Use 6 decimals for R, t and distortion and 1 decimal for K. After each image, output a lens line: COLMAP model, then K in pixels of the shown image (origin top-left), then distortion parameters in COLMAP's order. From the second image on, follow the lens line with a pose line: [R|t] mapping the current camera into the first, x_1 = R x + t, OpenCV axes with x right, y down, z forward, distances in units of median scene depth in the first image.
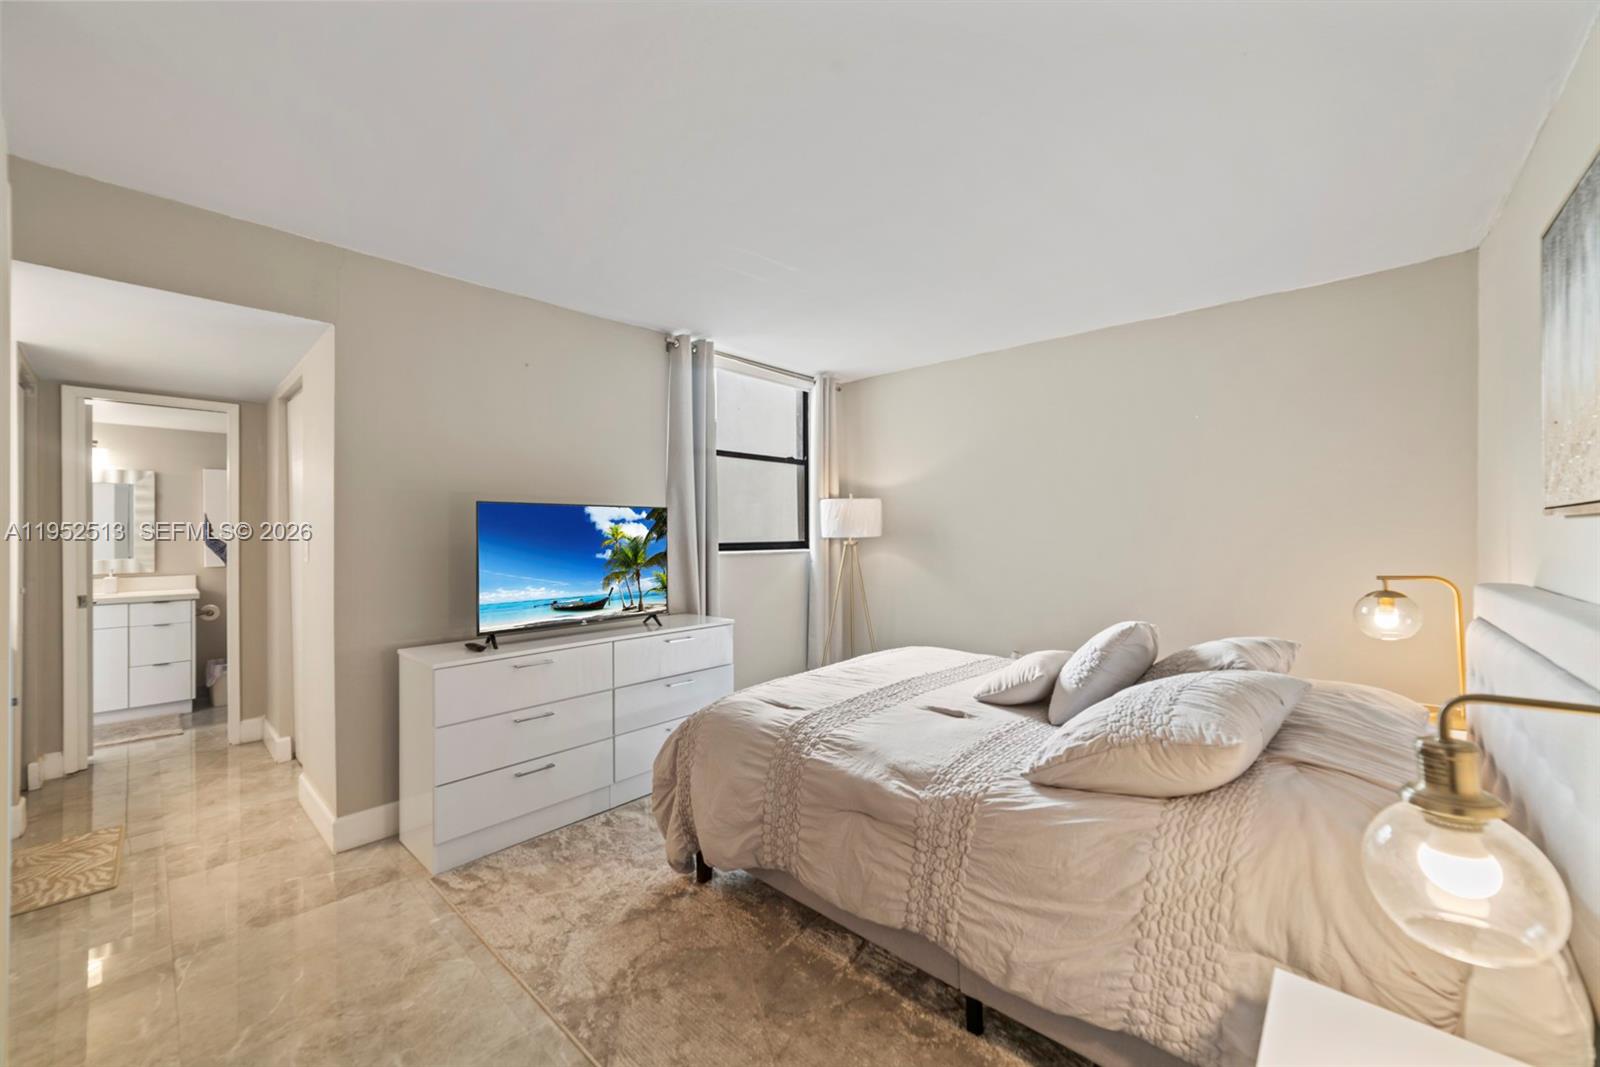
lens RADIAL K [[613.5, 0, 800.0], [0, 613.5, 533.5], [0, 0, 1]] dist [-0.003277, 0.000402]
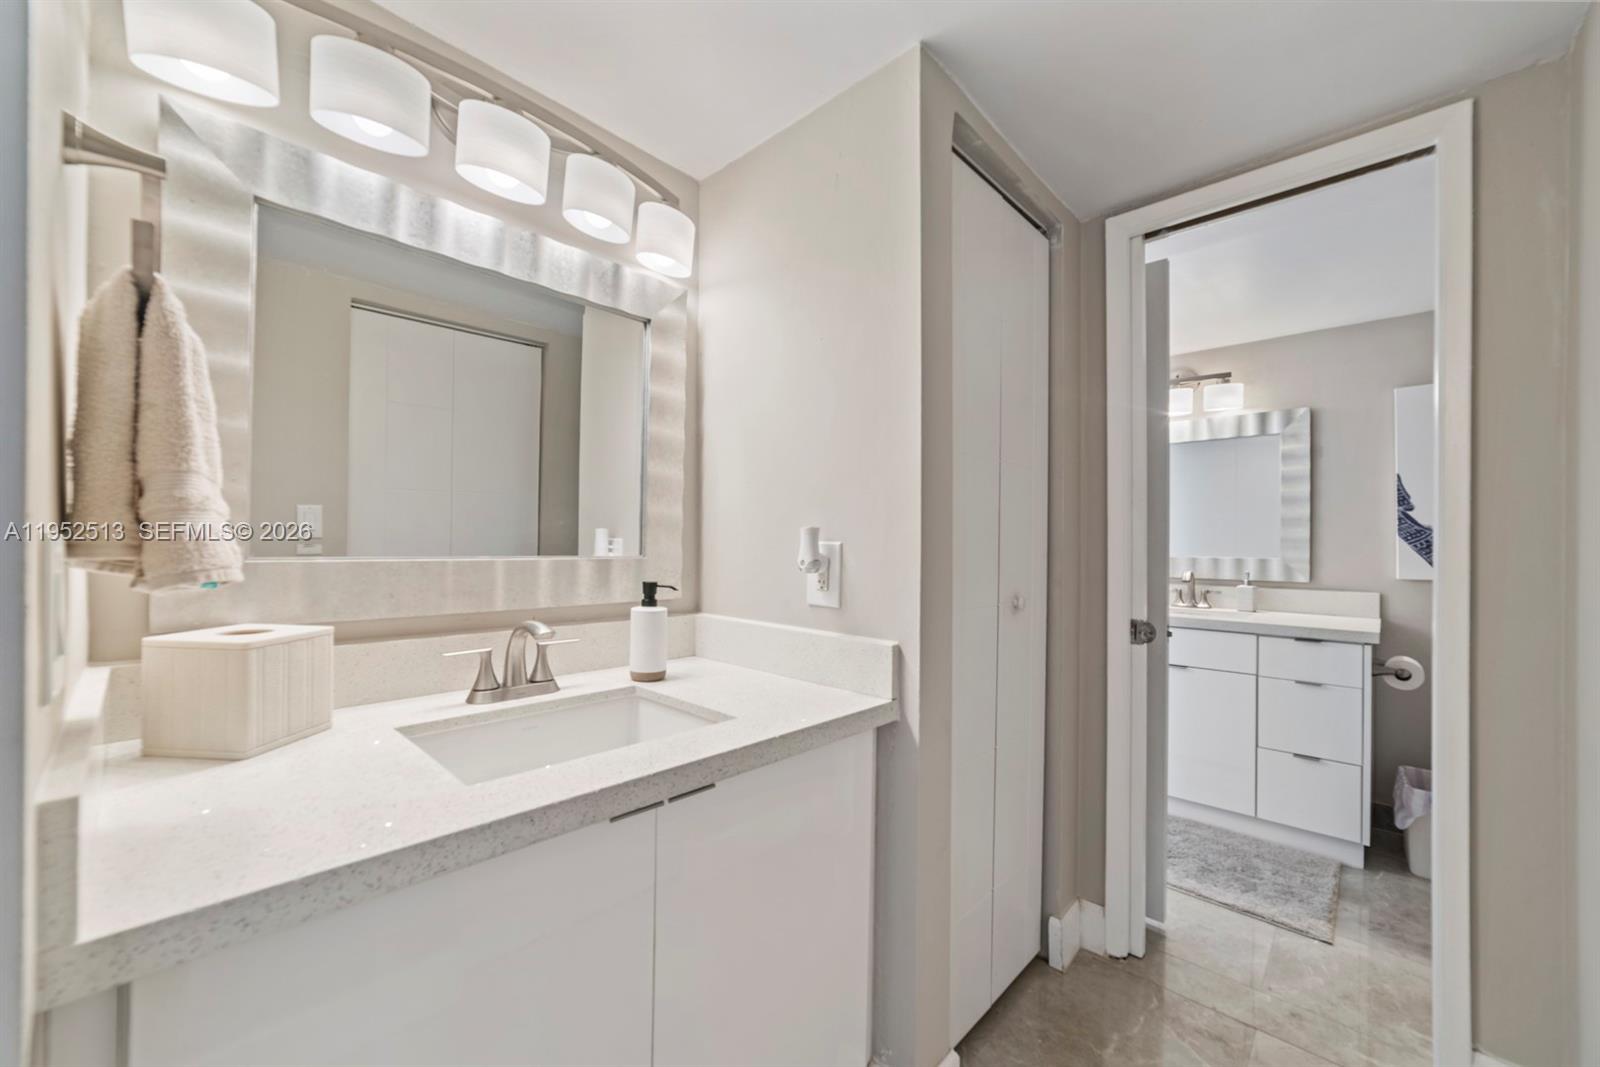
lens RADIAL K [[613.5, 0, 800.0], [0, 613.5, 533.5], [0, 0, 1]] dist [-0.003277, 0.000402]
pose [[-0.001378, -0.000383, -0.999999, -0.500455], [-0.011333, 0.999936, -0.000368, 0.024071], [0.999935, 0.011332, -0.001382, 0.545471]]
